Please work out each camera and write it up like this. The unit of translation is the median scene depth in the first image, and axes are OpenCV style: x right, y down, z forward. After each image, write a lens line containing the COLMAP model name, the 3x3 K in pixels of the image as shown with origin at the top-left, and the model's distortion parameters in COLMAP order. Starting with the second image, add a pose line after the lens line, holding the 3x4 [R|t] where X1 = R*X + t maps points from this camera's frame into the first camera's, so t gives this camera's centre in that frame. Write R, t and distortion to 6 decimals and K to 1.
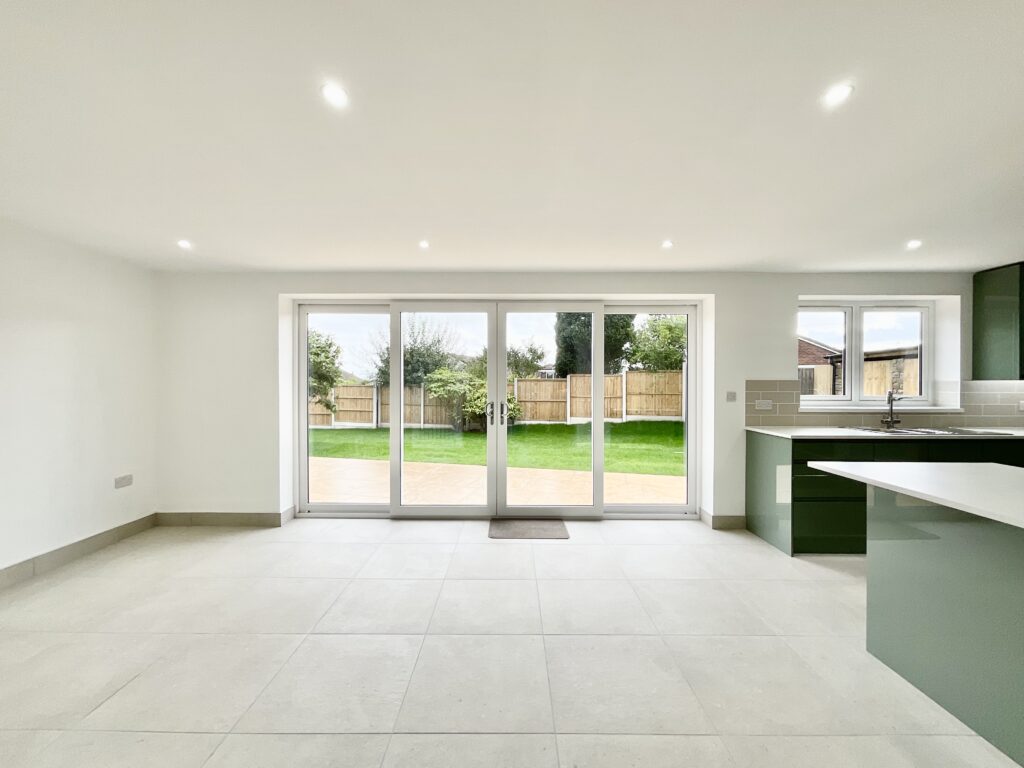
lens RADIAL K [[418.3, 0, 512.1], [0, 418.3, 384.1], [0, 0, 1]] dist [0.000200, -0.000723]
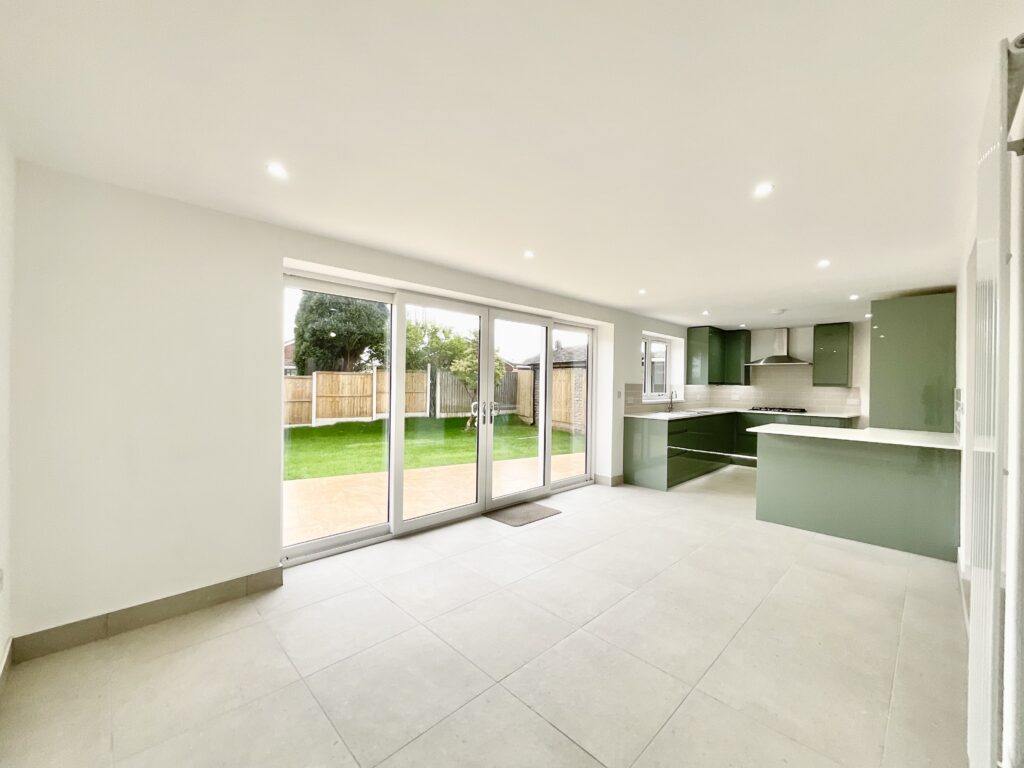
lens RADIAL K [[418.3, 0, 511.7], [0, 418.3, 385.4], [0, 0, 1]] dist [0.000200, -0.000723]
pose [[0.708137, 0.003706, 0.706065, -0.729786], [-0.010332, 0.999934, 0.005114, -0.006002], [-0.705999, -0.010917, 0.708128, 0.209000]]
